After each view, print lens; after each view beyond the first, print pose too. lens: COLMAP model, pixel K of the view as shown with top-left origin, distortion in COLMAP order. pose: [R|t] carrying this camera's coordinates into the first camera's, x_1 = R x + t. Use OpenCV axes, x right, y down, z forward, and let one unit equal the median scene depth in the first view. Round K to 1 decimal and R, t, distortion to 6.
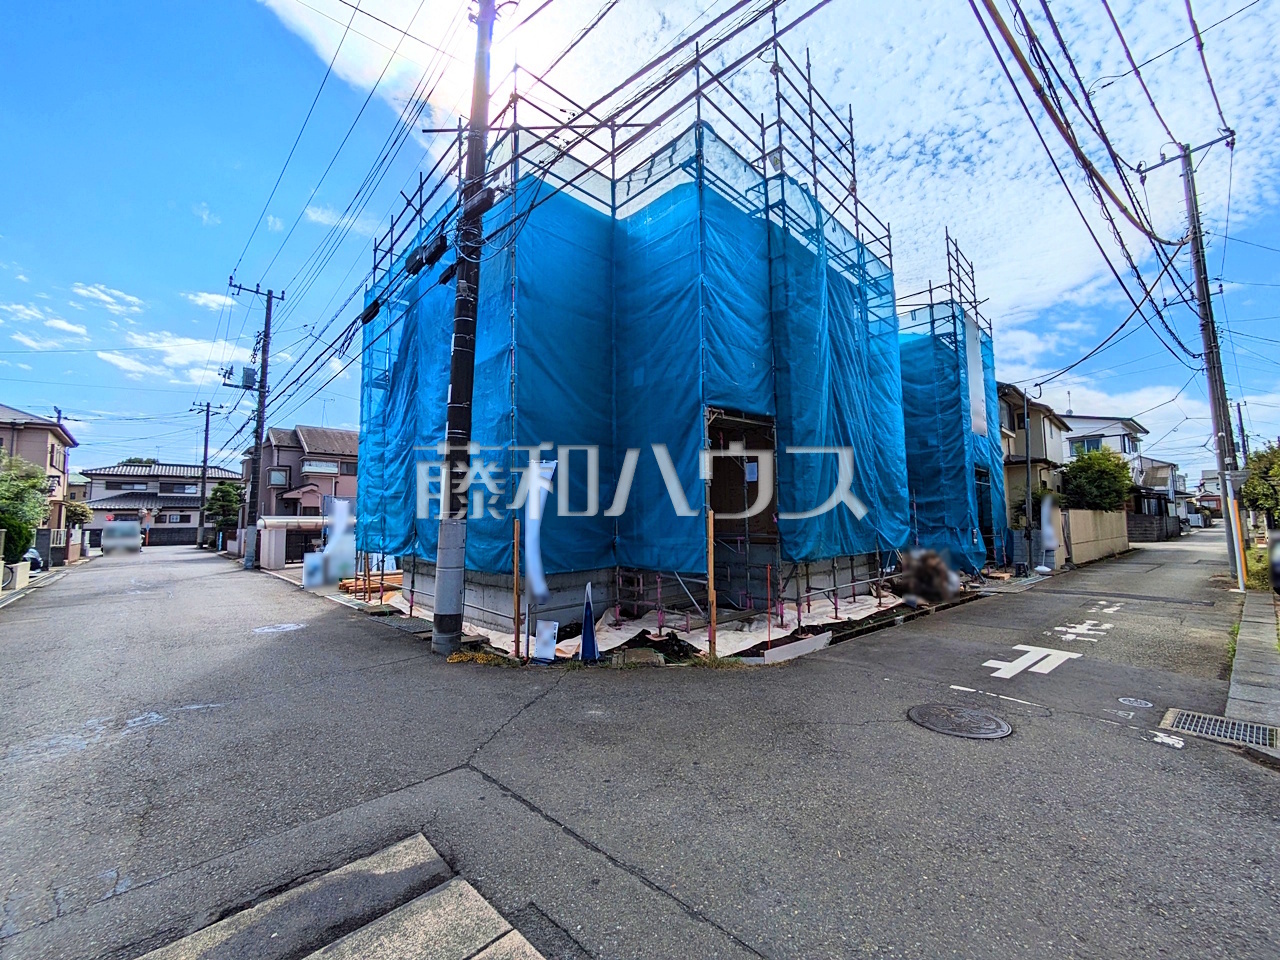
lens RADIAL K [[505.1, 0, 639.7], [0, 505.1, 480.9], [0, 0, 1]] dist [-0.004739, 0.002465]
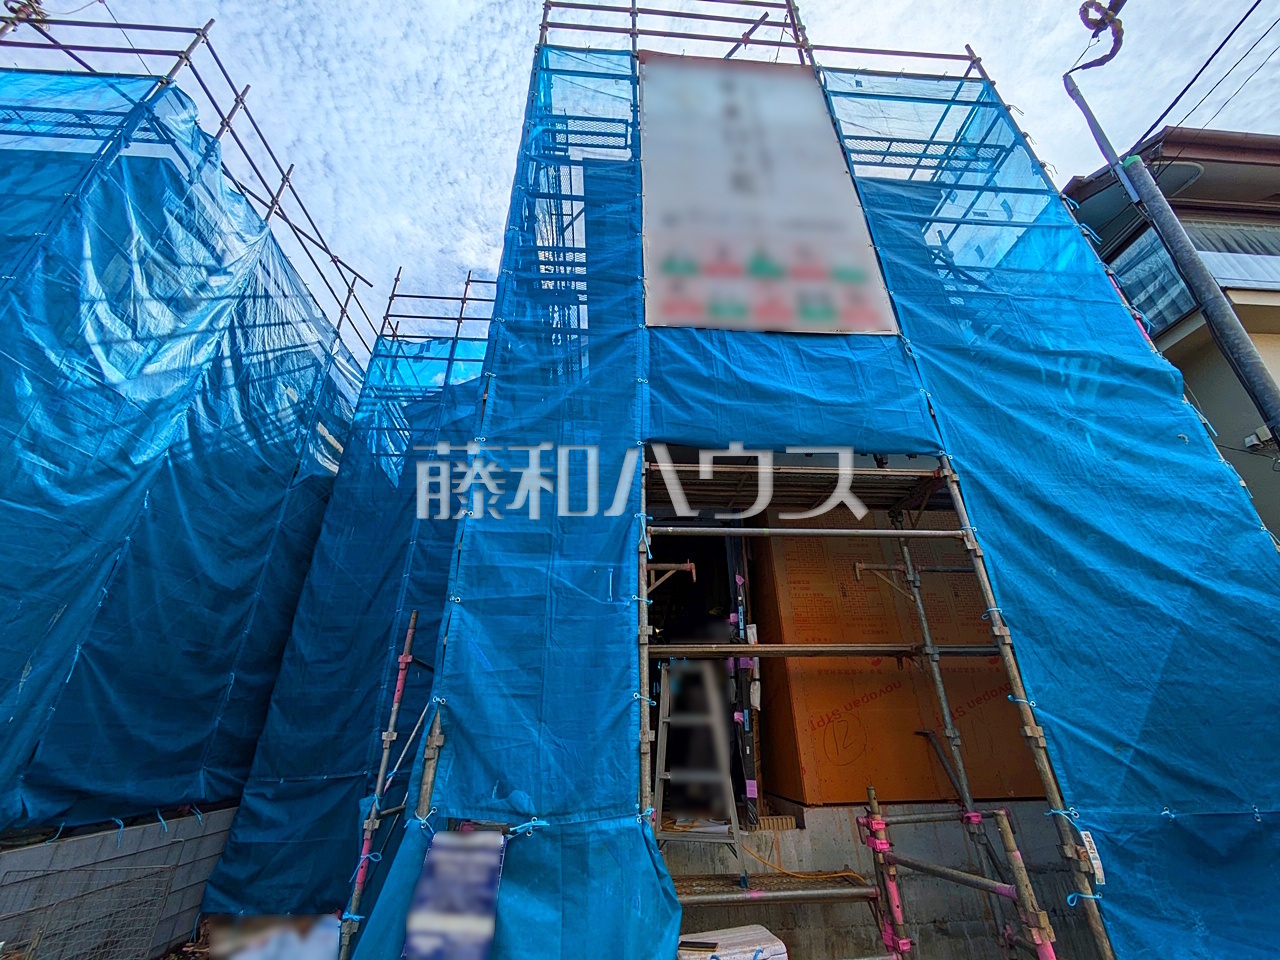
lens RADIAL K [[505.1, 0, 641.4], [0, 505.1, 480.7], [0, 0, 1]] dist [-0.004739, 0.002465]
pose [[0.766691, -0.287590, -0.574001, 0.880156], [0.058401, 0.921594, -0.383737, 0.066043], [0.639354, 0.260685, 0.723373, 0.968075]]
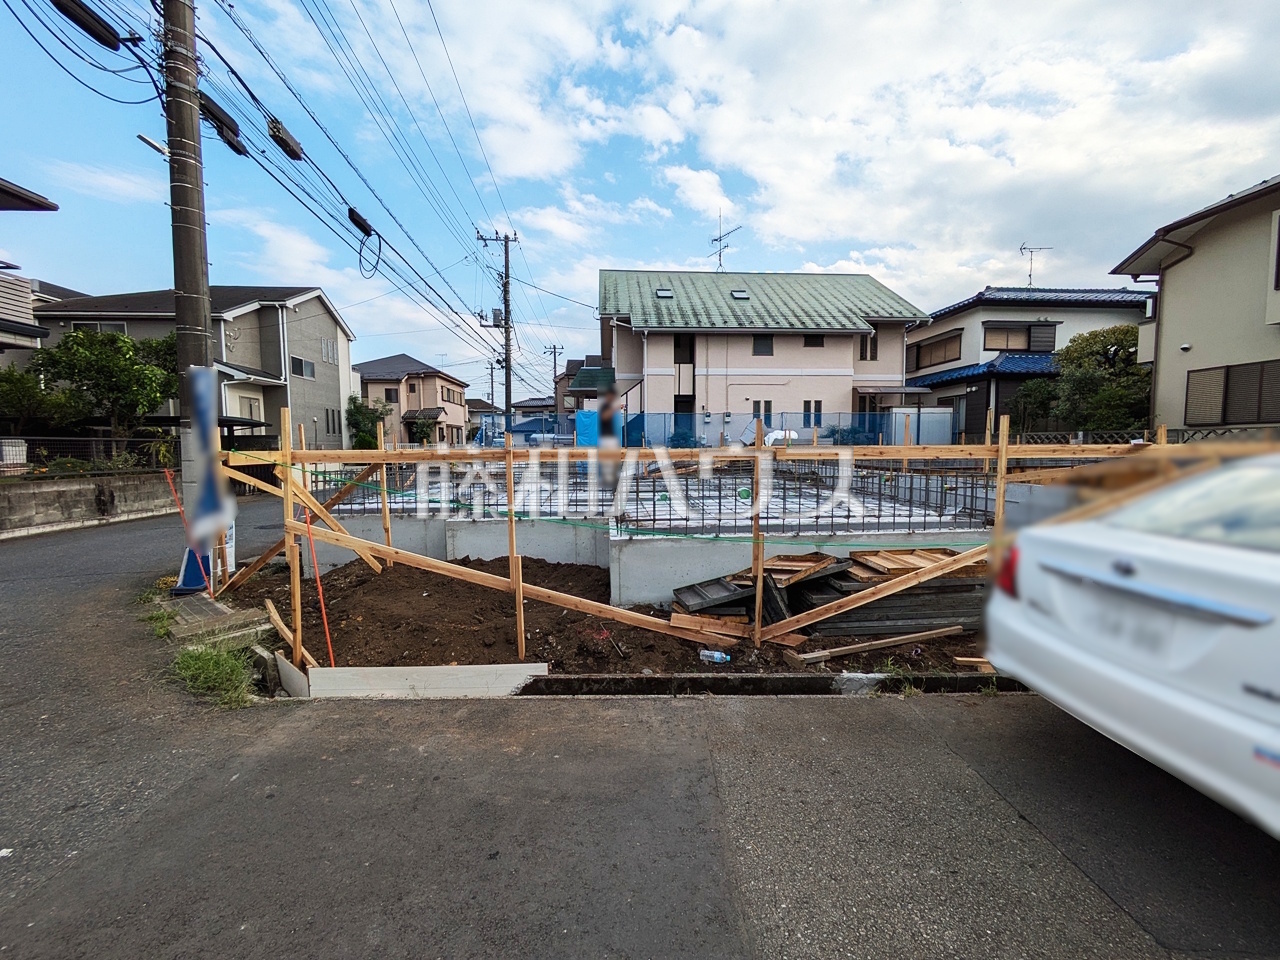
lens RADIAL K [[505.1, 0, 639.9], [0, 505.1, 489.2], [0, 0, 1]] dist [-0.004739, 0.002465]
pose [[0.769344, 0.062176, -0.635802, 0.435994], [0.050728, 0.986164, 0.157821, 0.040161], [0.636818, -0.153672, 0.755545, 0.431730]]
